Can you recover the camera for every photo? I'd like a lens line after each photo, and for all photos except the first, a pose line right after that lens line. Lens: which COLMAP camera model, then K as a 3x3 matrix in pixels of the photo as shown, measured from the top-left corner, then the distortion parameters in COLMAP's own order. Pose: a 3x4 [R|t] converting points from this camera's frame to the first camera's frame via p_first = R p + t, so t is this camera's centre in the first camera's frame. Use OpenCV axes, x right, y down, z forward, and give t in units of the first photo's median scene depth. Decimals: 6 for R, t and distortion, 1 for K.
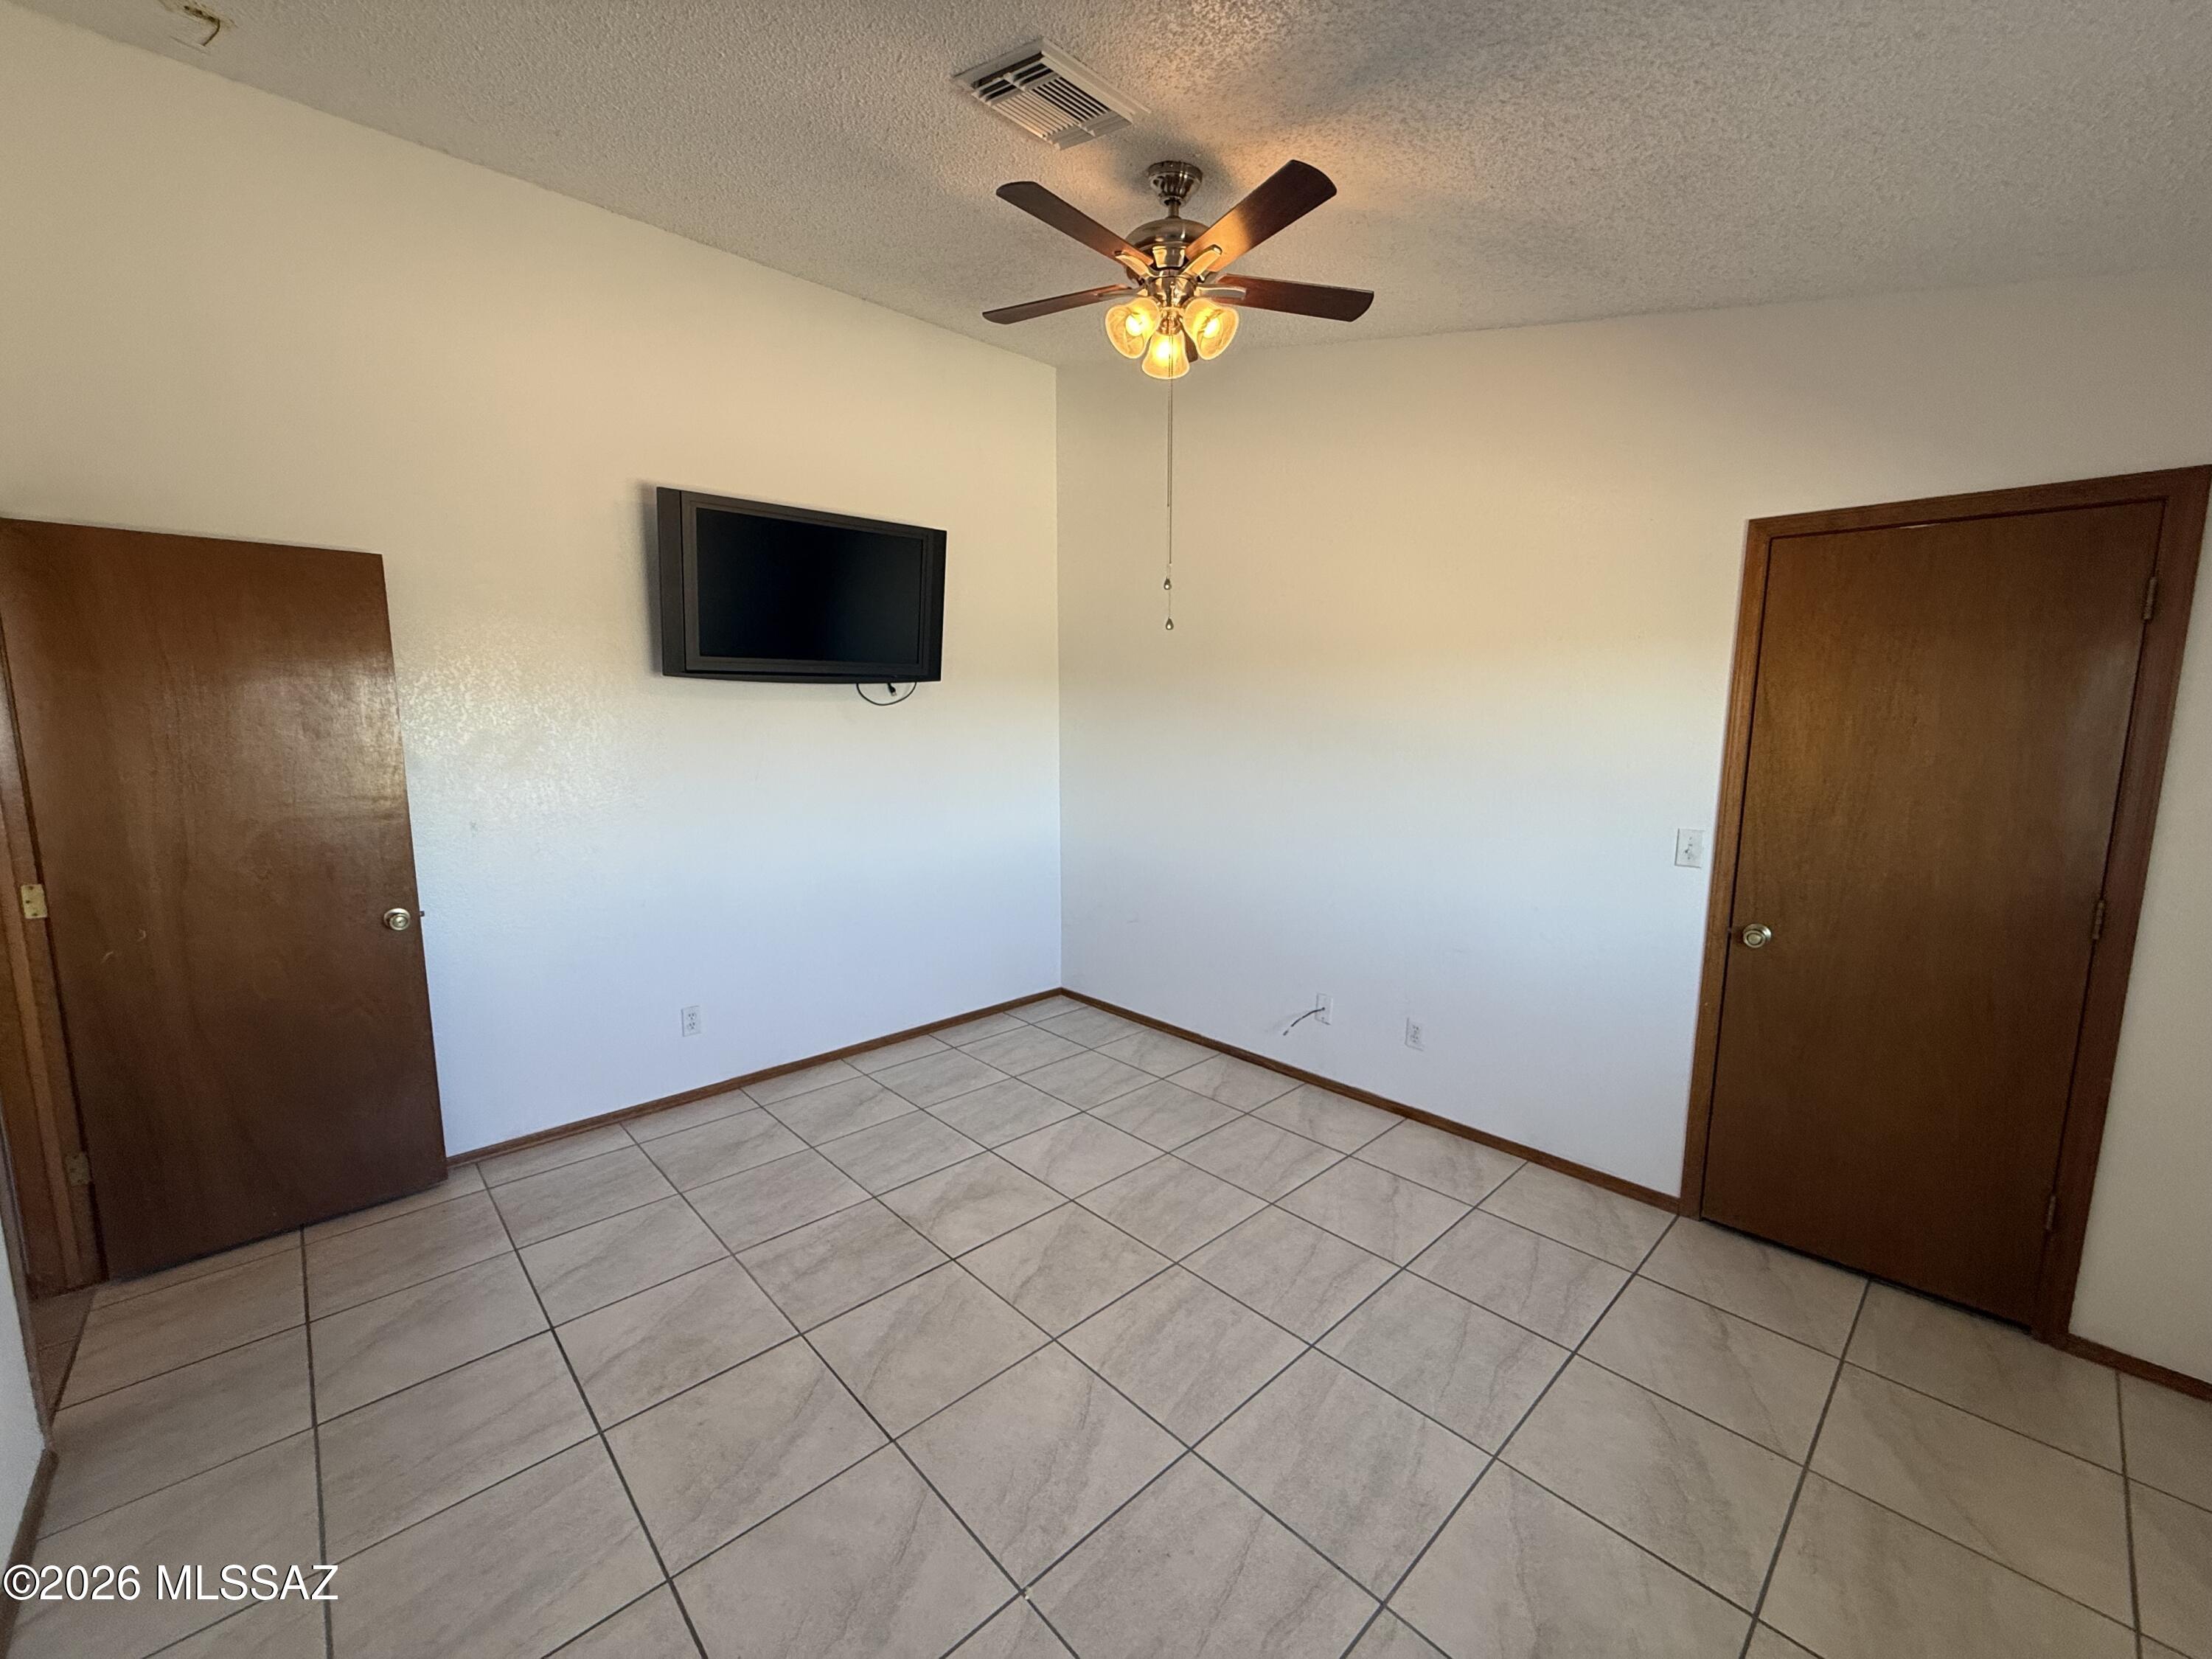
lens RADIAL K [[883.2, 0, 1111.0], [0, 883.2, 831.6], [0, 0, 1]] dist [0.000146, -0.000234]
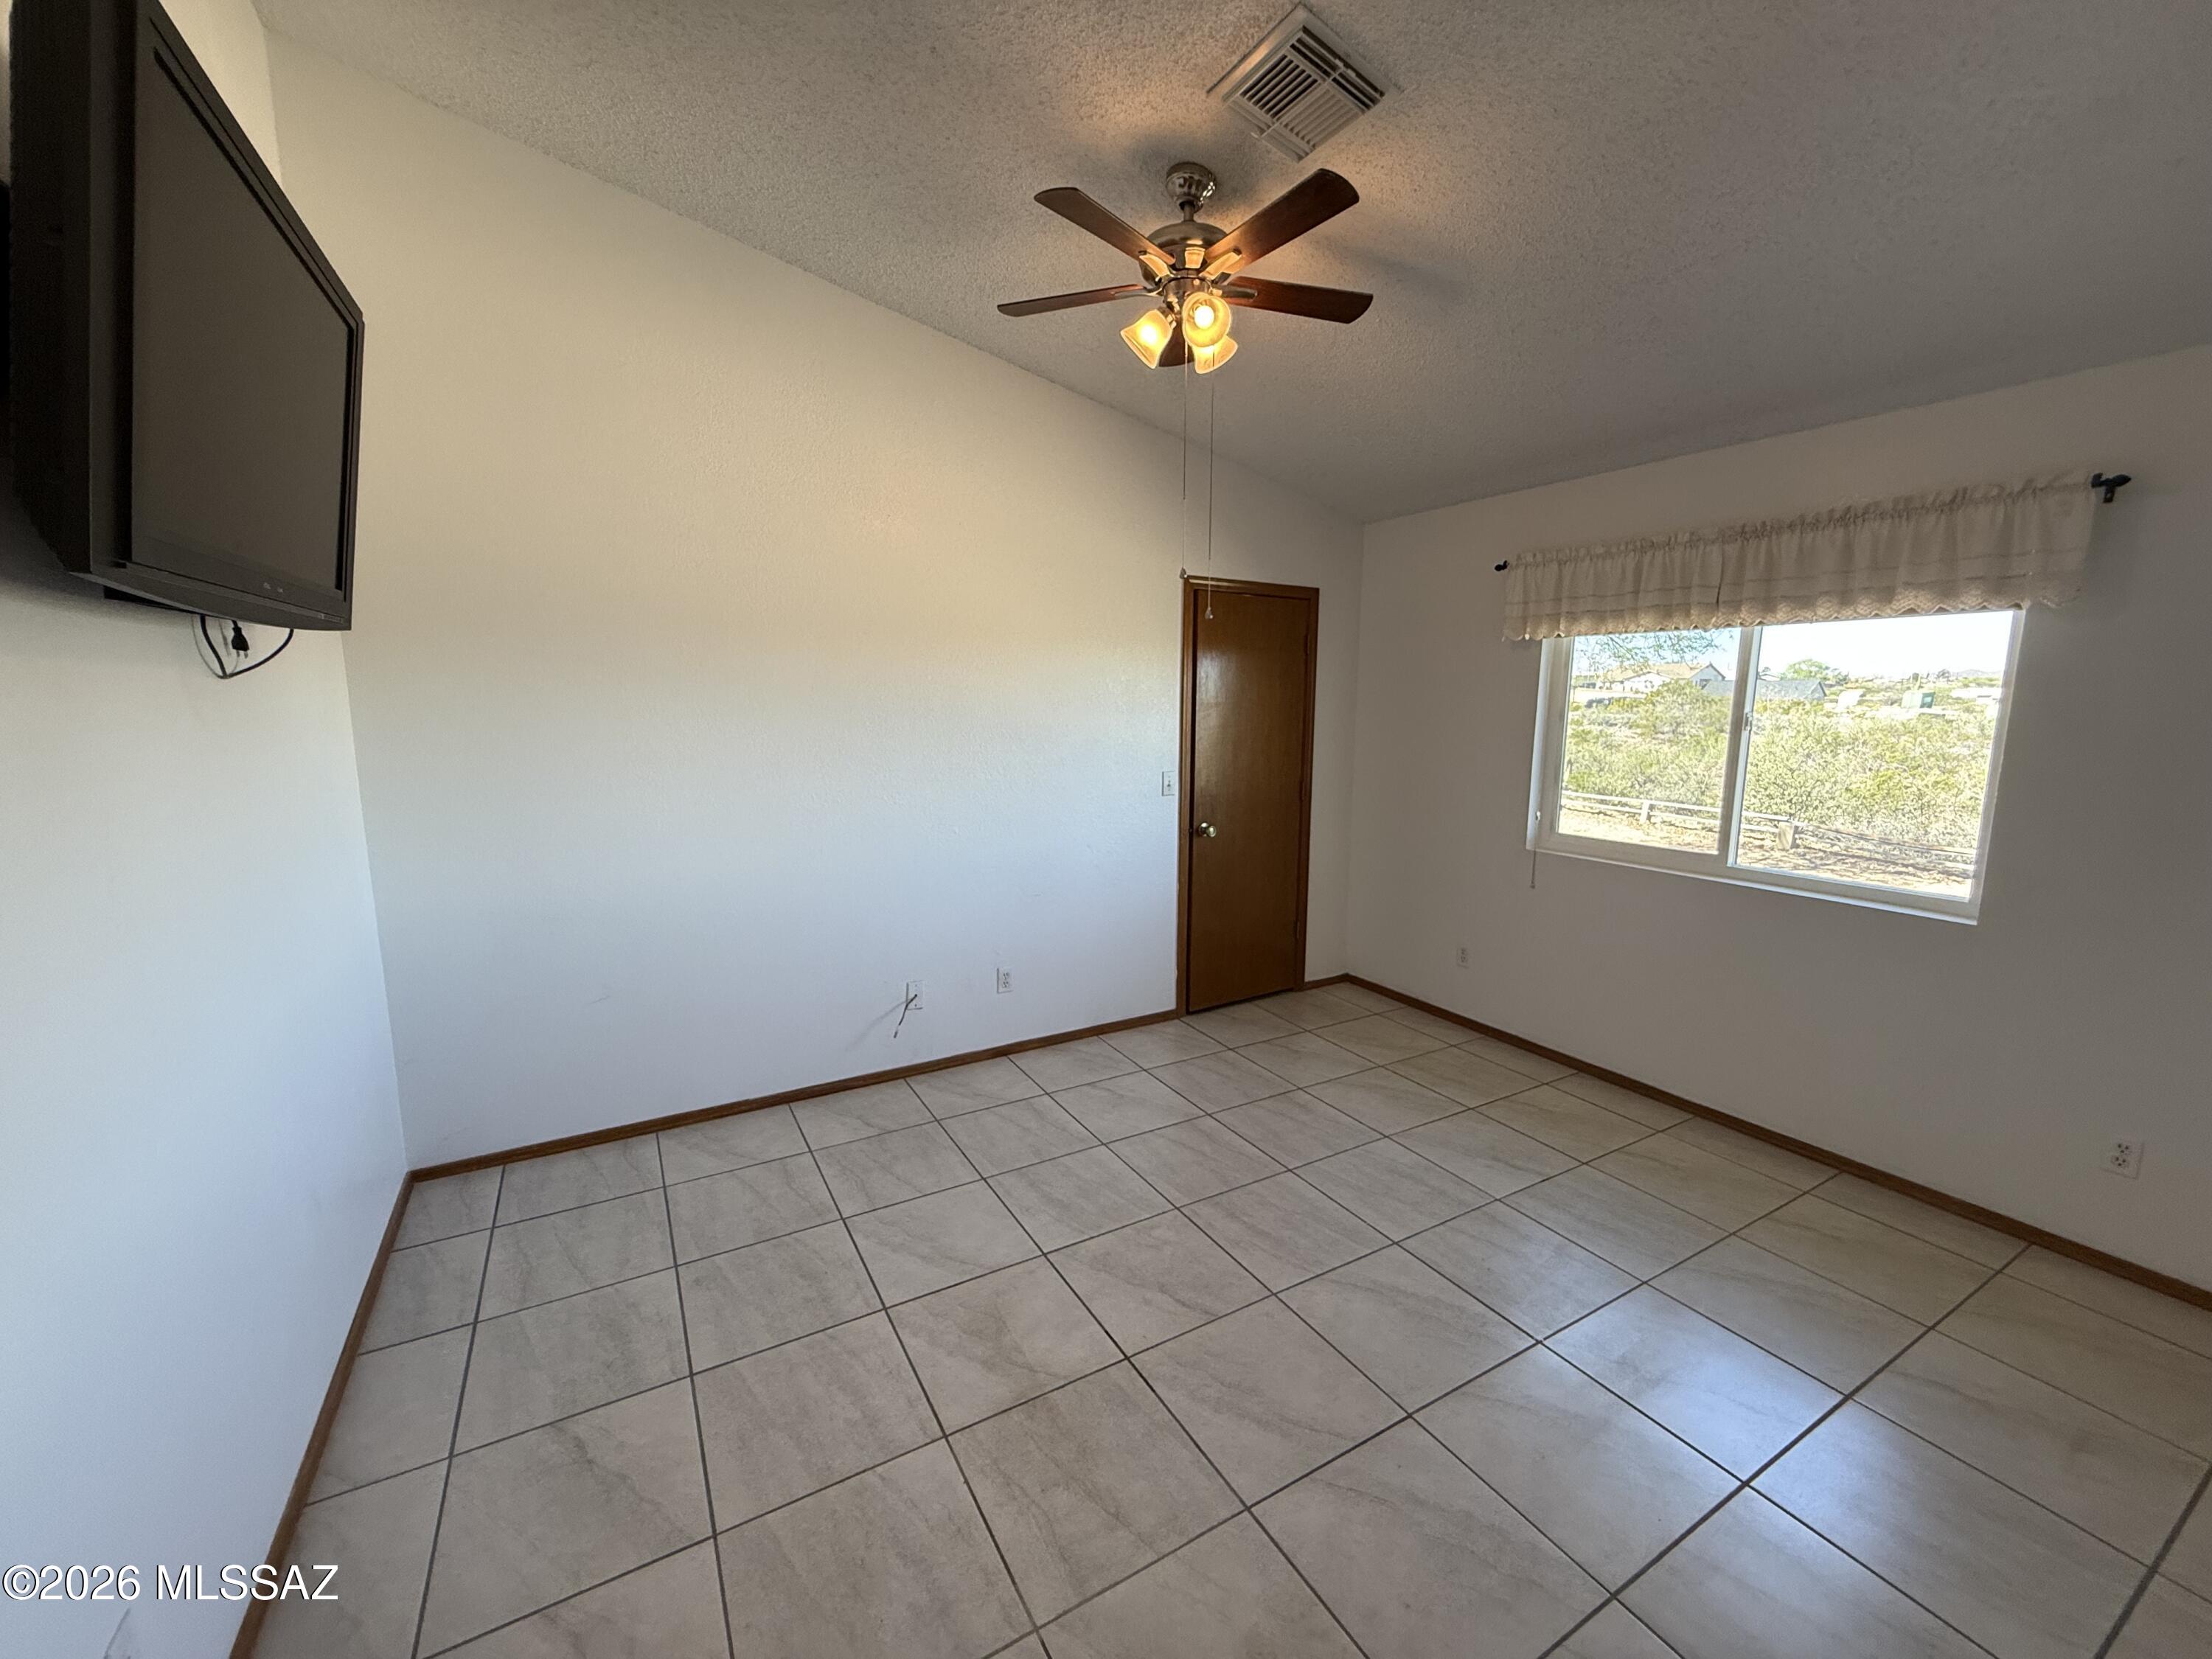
lens RADIAL K [[883.2, 0, 1104.9], [0, 883.2, 827.1], [0, 0, 1]] dist [0.000146, -0.000234]
pose [[0.235808, -0.144426, 0.961008, -0.858919], [0.128187, 0.984877, 0.116559, -0.099006], [-0.963308, 0.095703, 0.250755, 0.724591]]
